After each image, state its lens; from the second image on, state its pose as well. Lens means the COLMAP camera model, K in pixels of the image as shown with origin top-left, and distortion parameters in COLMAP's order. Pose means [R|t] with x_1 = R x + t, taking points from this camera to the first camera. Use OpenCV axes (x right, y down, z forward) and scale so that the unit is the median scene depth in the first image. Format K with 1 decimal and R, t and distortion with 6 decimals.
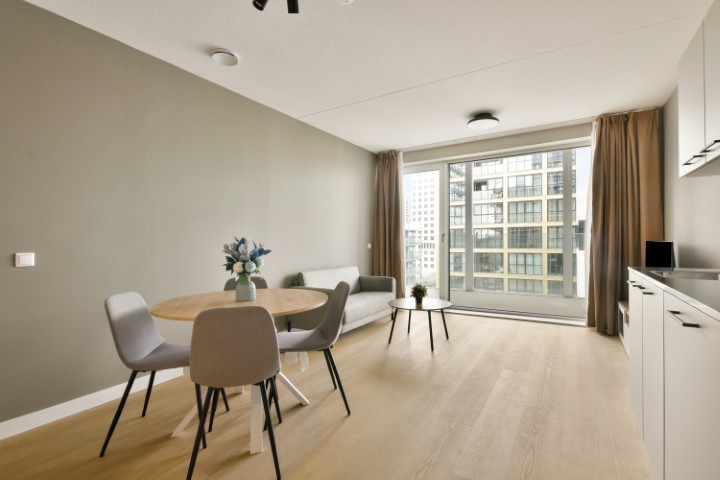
lens RADIAL K [[334.5, 0, 356.2], [0, 334.5, 234.5], [0, 0, 1]] dist [0.023723, 0.000215]
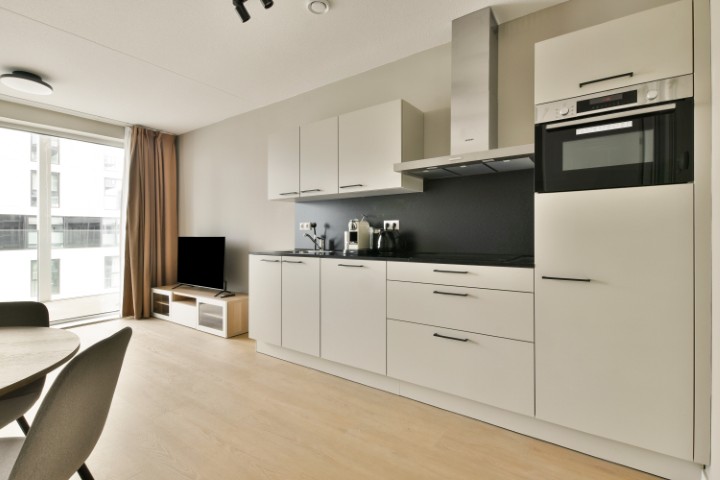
lens RADIAL K [[334.5, 0, 361.5], [0, 334.5, 233.6], [0, 0, 1]] dist [0.023723, 0.000215]
pose [[0.033210, -0.002559, 0.999445, -0.376028], [0.003186, 0.999992, 0.002454, 0.007972], [-0.999443, 0.003103, 0.033217, 0.226365]]
